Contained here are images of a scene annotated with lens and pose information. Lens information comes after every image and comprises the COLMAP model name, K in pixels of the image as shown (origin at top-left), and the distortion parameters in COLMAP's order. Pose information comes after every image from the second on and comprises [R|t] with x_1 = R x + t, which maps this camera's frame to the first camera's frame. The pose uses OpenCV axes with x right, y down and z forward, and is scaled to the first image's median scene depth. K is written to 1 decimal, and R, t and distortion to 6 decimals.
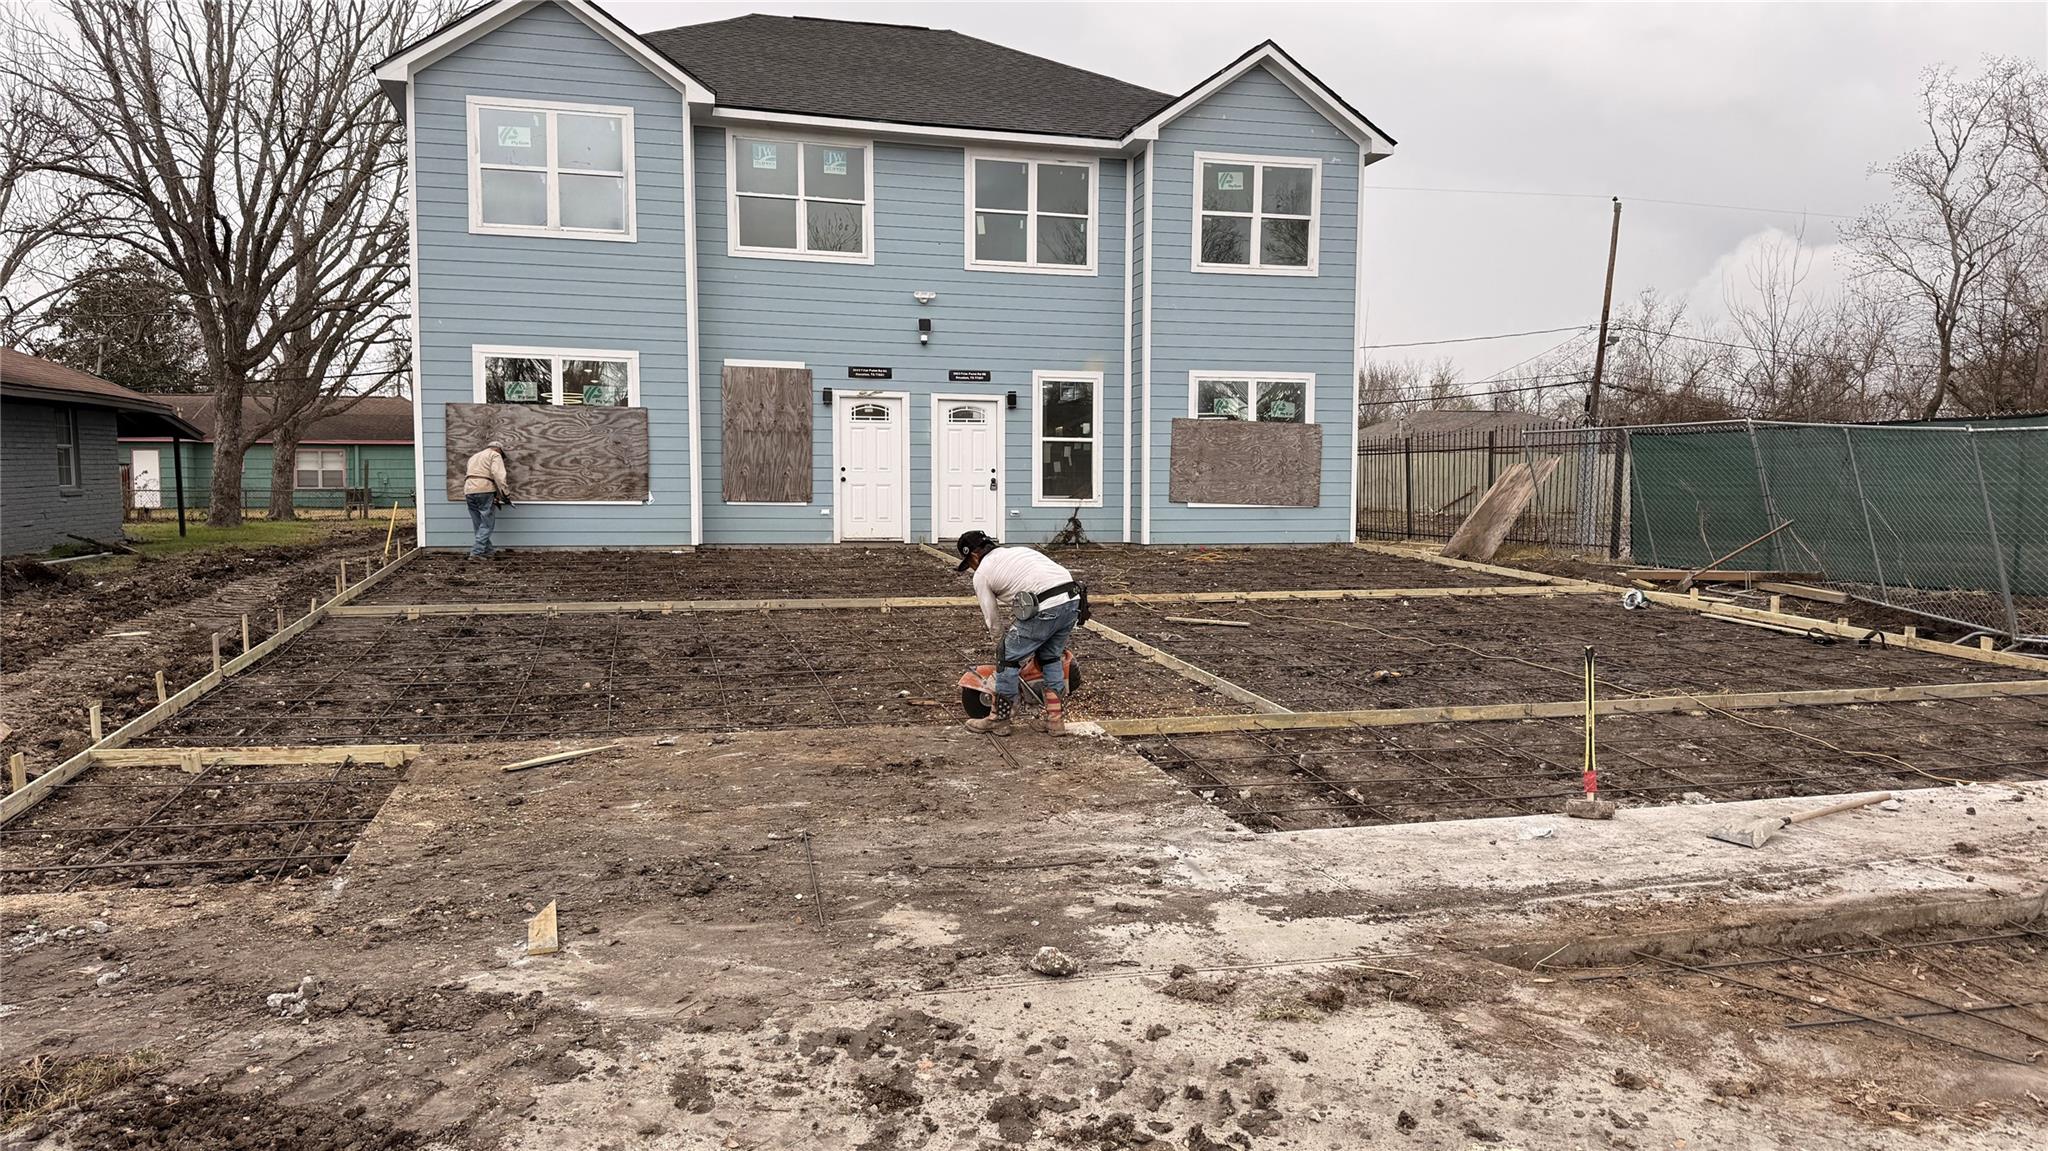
lens RADIAL K [[1445.5, 0, 1022.0], [0, 1445.5, 580.4], [0, 0, 1]] dist [0.068961, -0.004492]
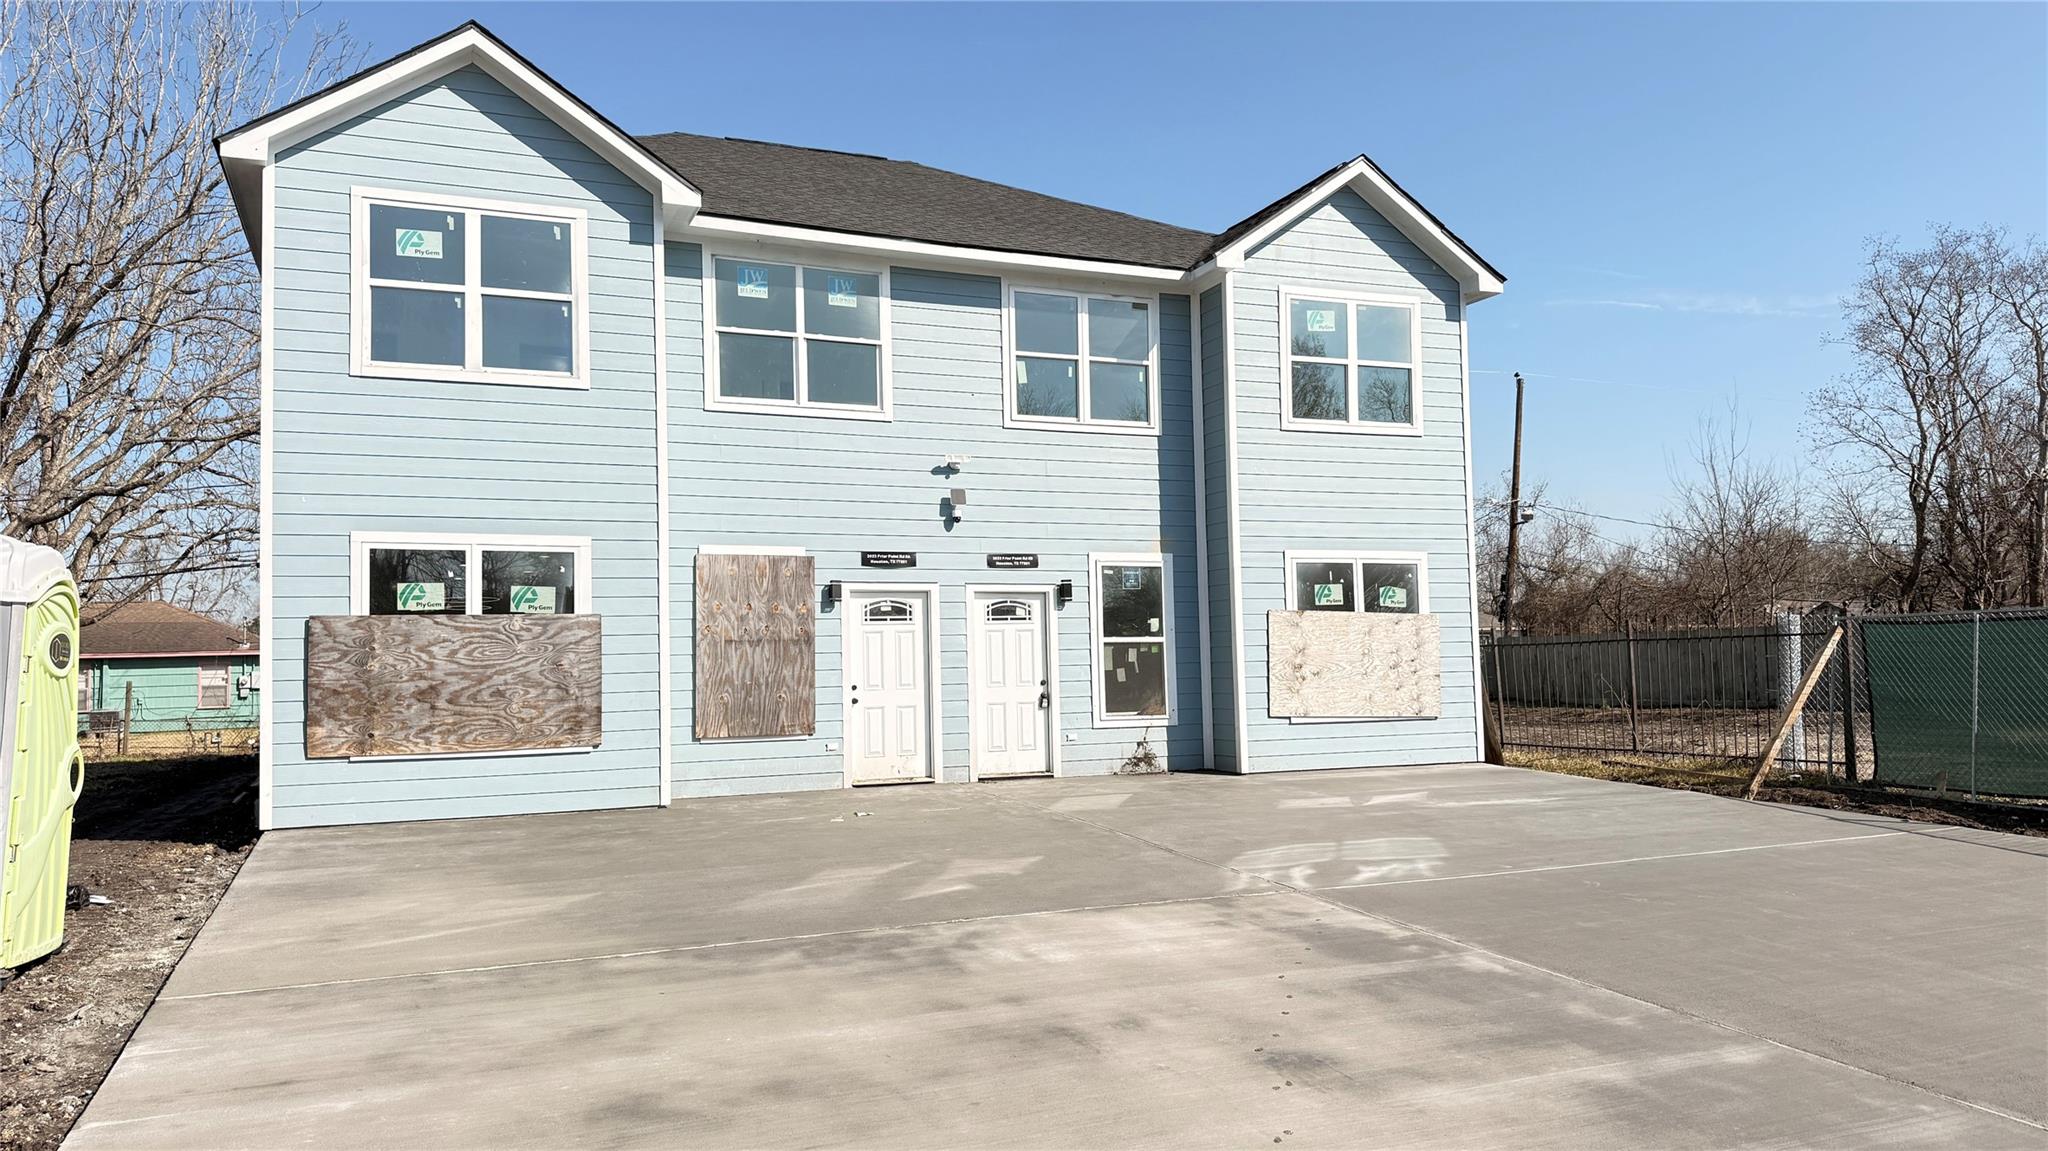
lens RADIAL K [[1445.5, 0, 1026.4], [0, 1445.5, 573.6], [0, 0, 1]] dist [0.068961, -0.004492]
pose [[0.989533, -0.017990, 0.143179, -0.142796], [0.036614, 0.991030, -0.128529, -0.036410], [-0.139582, 0.132426, 0.981316, 0.250152]]
